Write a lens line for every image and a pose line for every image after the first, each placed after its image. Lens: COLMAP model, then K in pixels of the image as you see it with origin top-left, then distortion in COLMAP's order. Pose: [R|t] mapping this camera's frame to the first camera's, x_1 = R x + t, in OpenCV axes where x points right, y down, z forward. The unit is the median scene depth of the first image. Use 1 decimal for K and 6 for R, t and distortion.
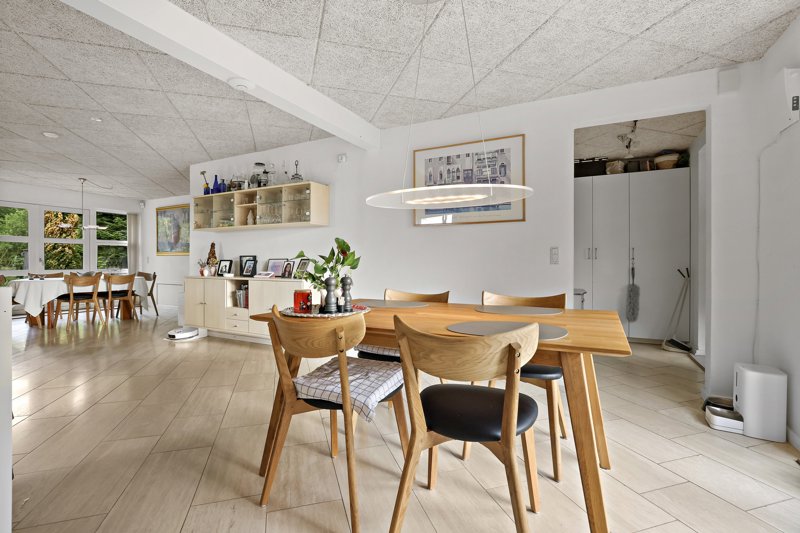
lens RADIAL K [[372.1, 0, 400.0], [0, 372.1, 264.5], [0, 0, 1]] dist [-0.036824, 0.000278]
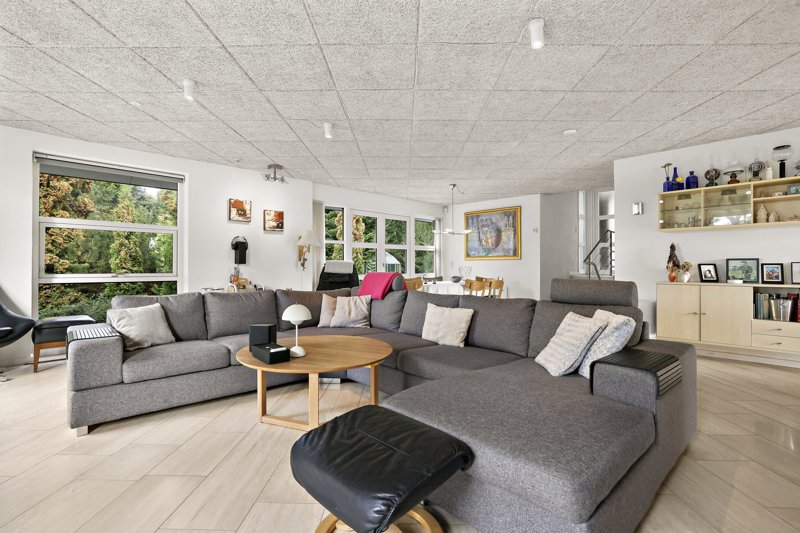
lens RADIAL K [[372.1, 0, 400.3], [0, 372.1, 267.5], [0, 0, 1]] dist [-0.036824, 0.000278]
pose [[0.951630, -0.008527, -0.307127, -0.815389], [0.008315, 0.999963, -0.001999, -0.007966], [0.307132, -0.000652, 0.951667, -0.023335]]
